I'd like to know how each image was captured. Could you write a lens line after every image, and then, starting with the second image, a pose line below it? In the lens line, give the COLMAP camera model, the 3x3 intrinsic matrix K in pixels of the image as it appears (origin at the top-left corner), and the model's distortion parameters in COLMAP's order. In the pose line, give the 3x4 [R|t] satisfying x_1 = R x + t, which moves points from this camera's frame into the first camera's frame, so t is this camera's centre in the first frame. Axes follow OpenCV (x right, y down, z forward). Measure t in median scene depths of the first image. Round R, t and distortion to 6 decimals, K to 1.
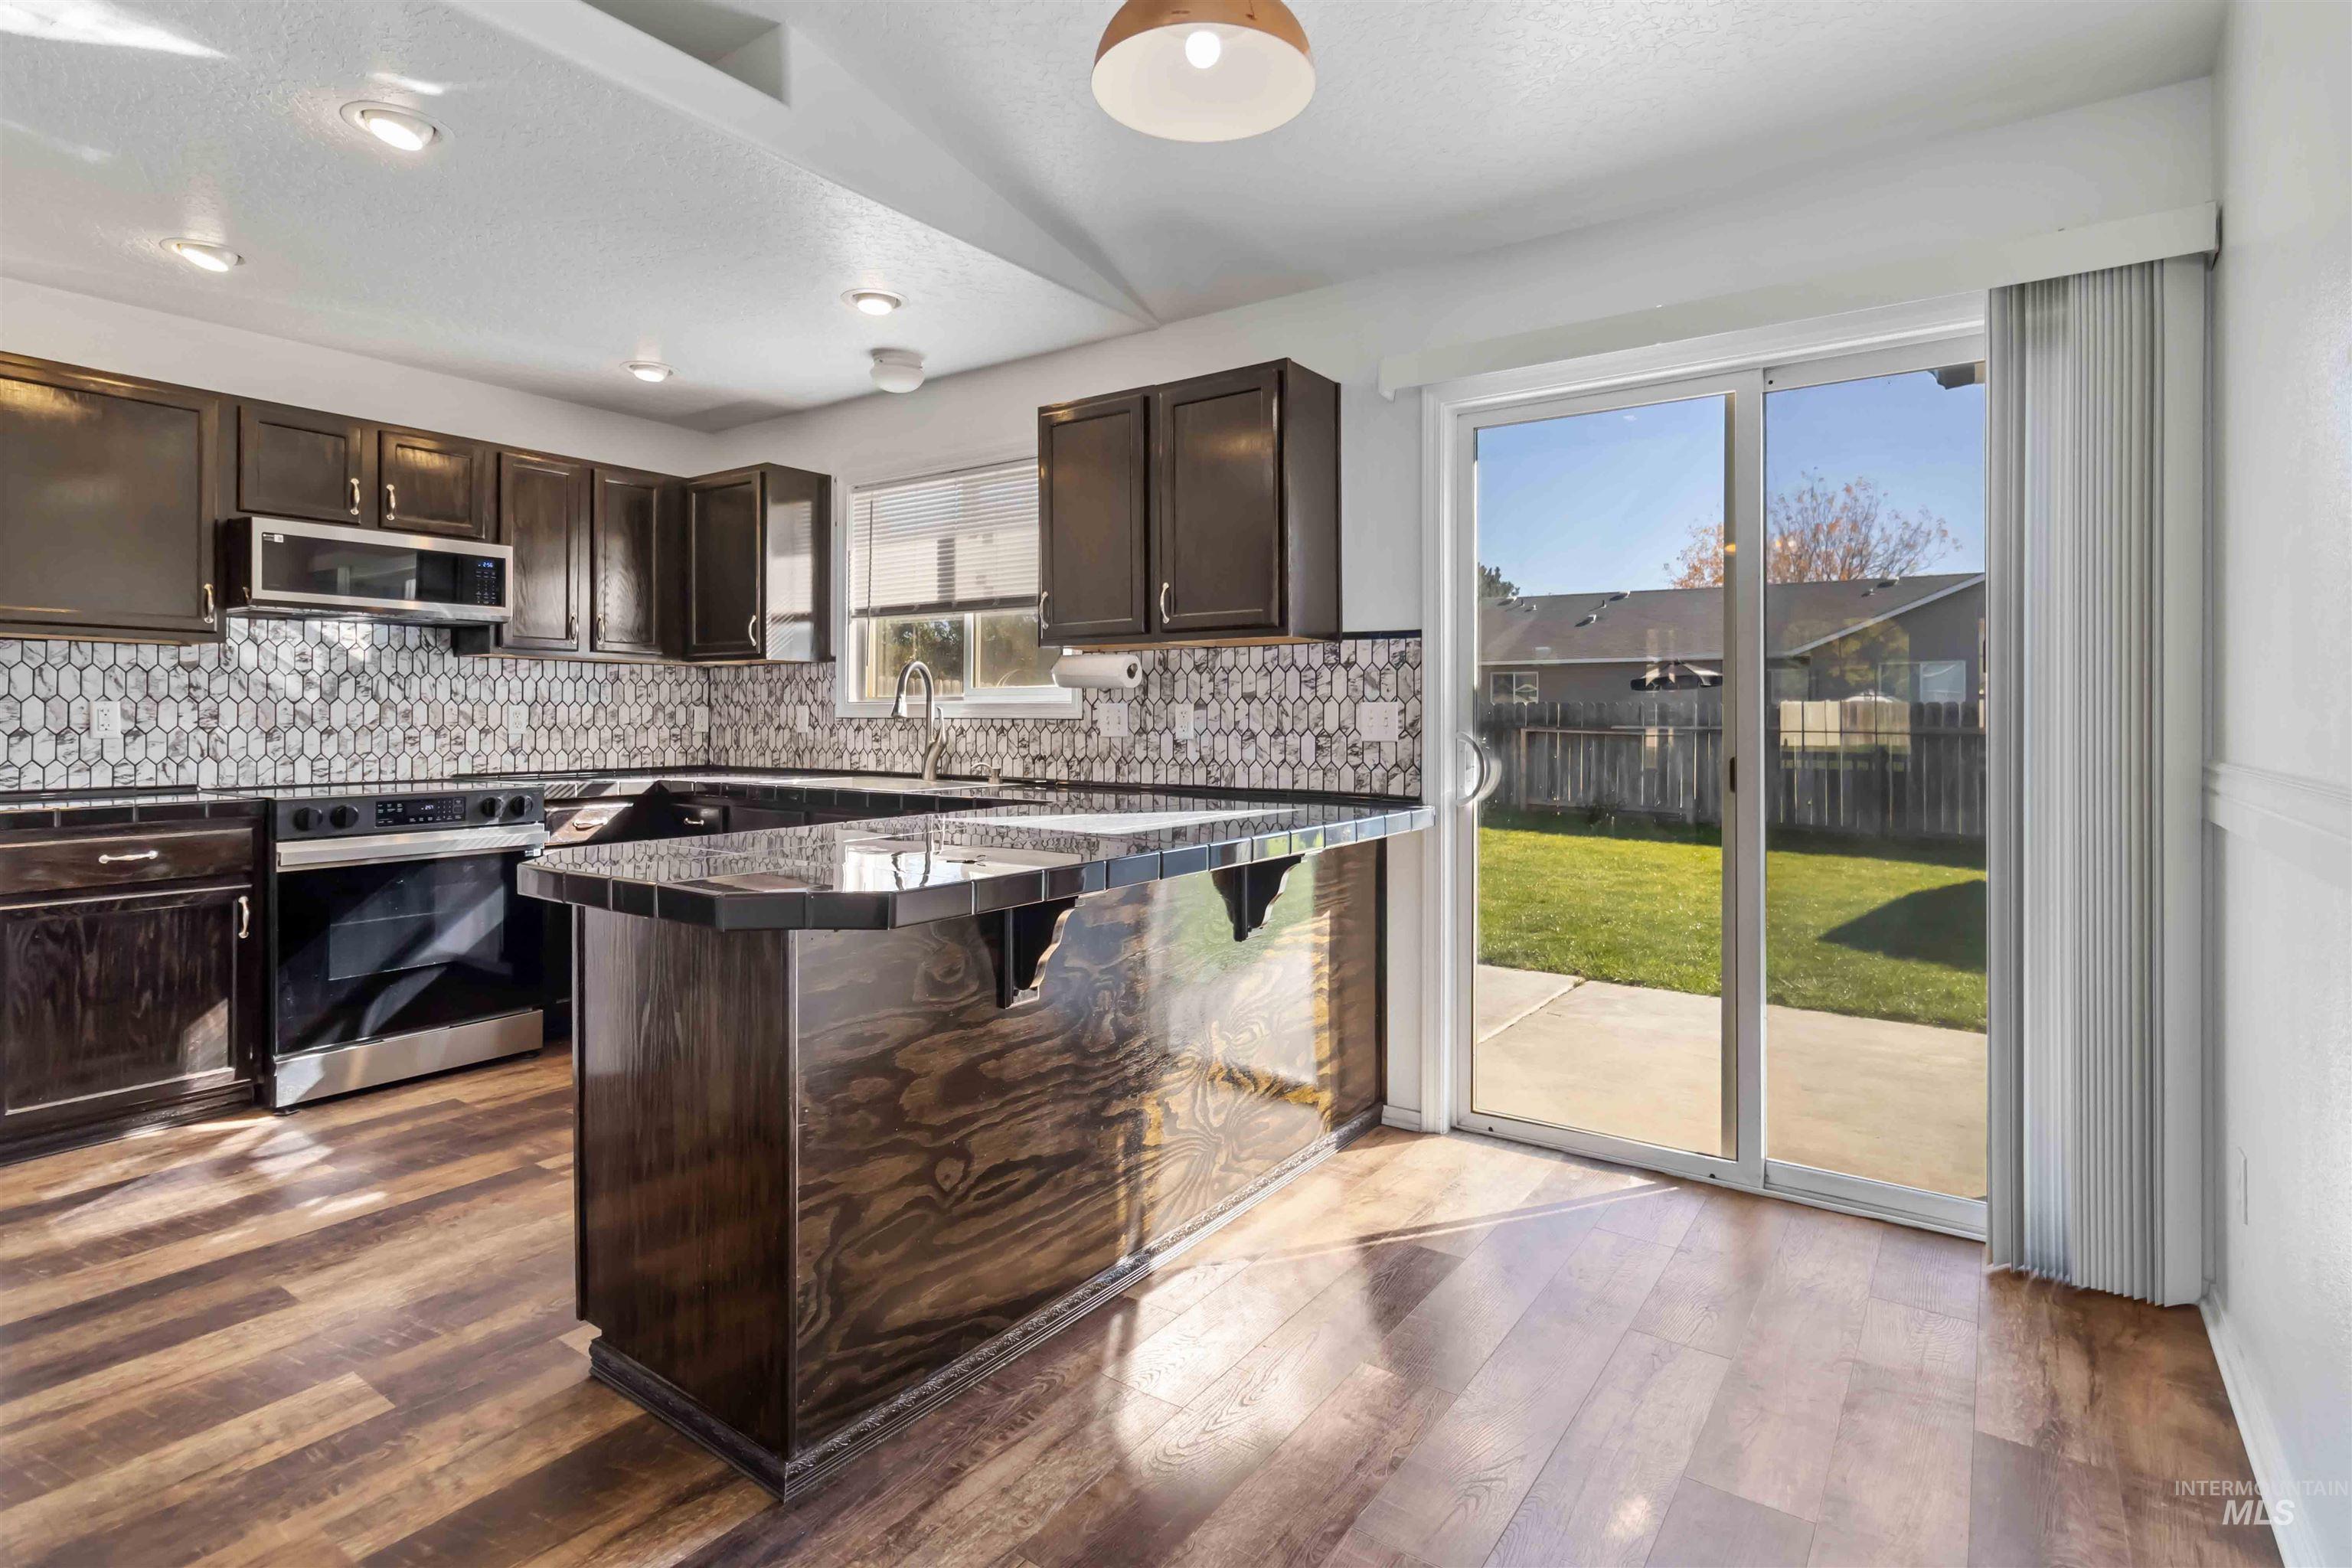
lens RADIAL K [[1162.5, 0, 1178.8], [0, 1162.5, 722.2], [0, 0, 1]] dist [-0.002672, -0.000251]
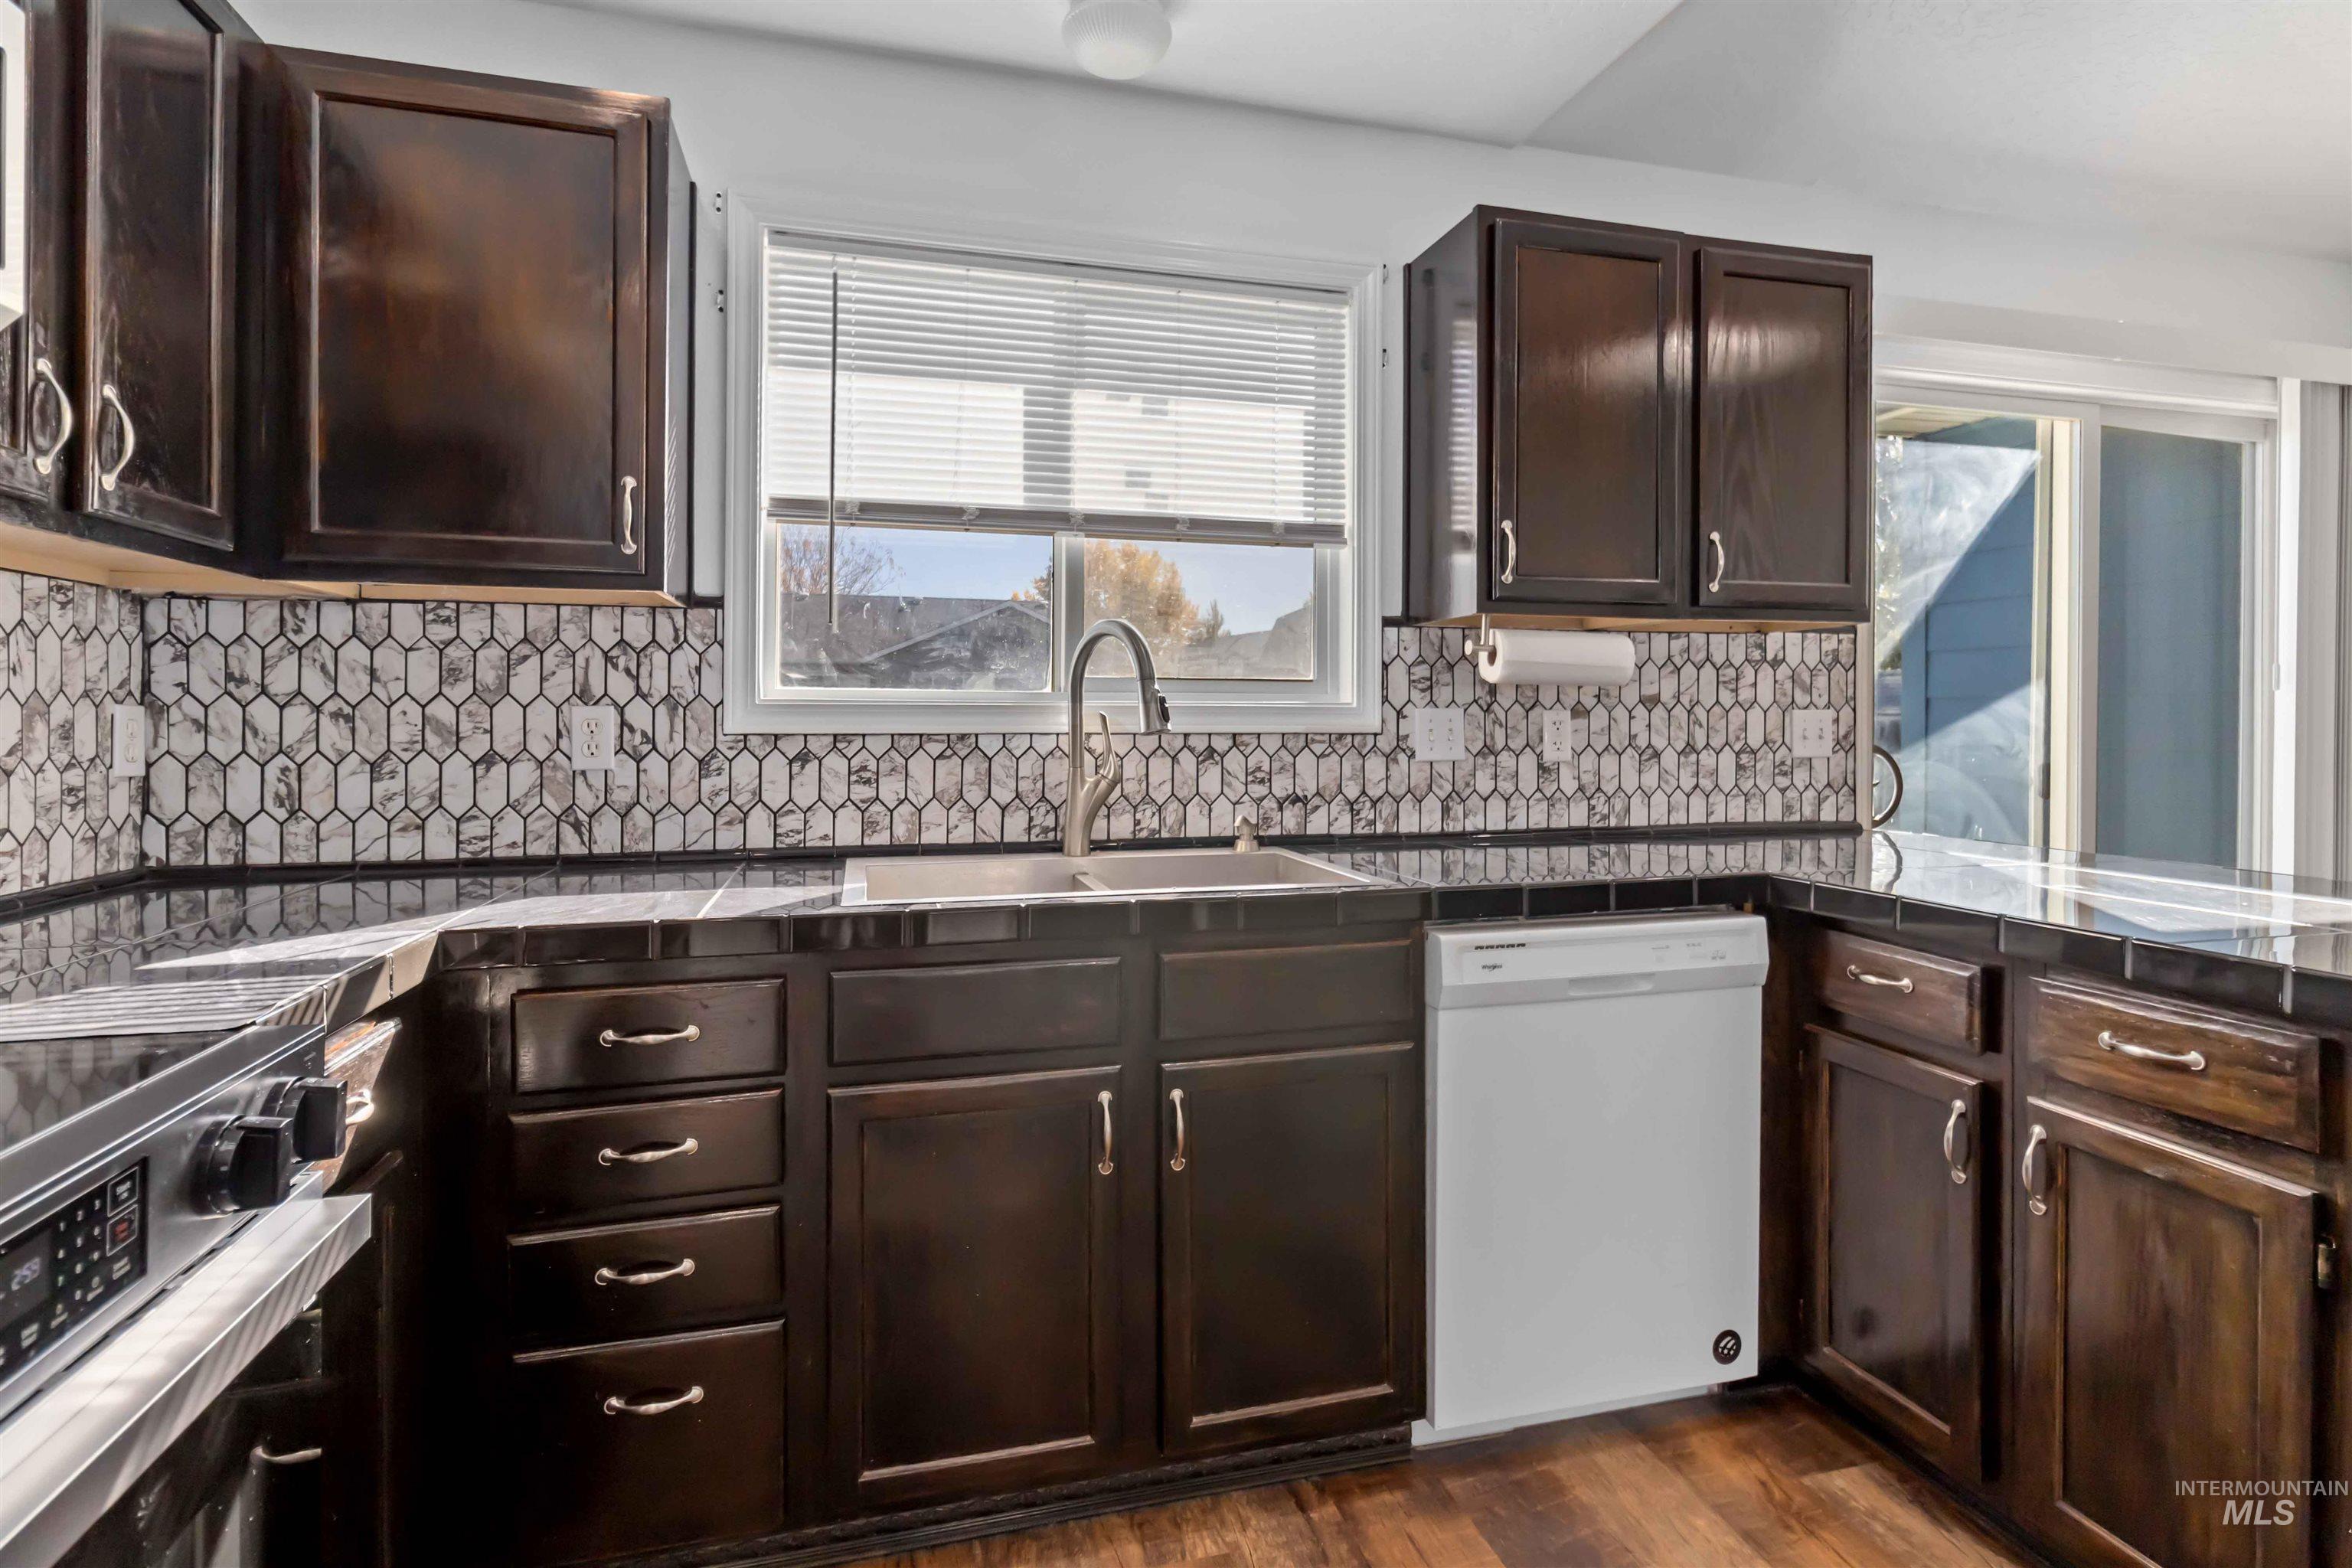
lens RADIAL K [[1162.5, 0, 1178.8], [0, 1162.5, 722.2], [0, 0, 1]] dist [-0.002672, -0.000251]
pose [[0.637330, -0.001673, 0.770589, -0.669441], [0.005358, 0.999983, -0.002261, -0.008151], [-0.770573, 0.005570, 0.637328, 0.737282]]
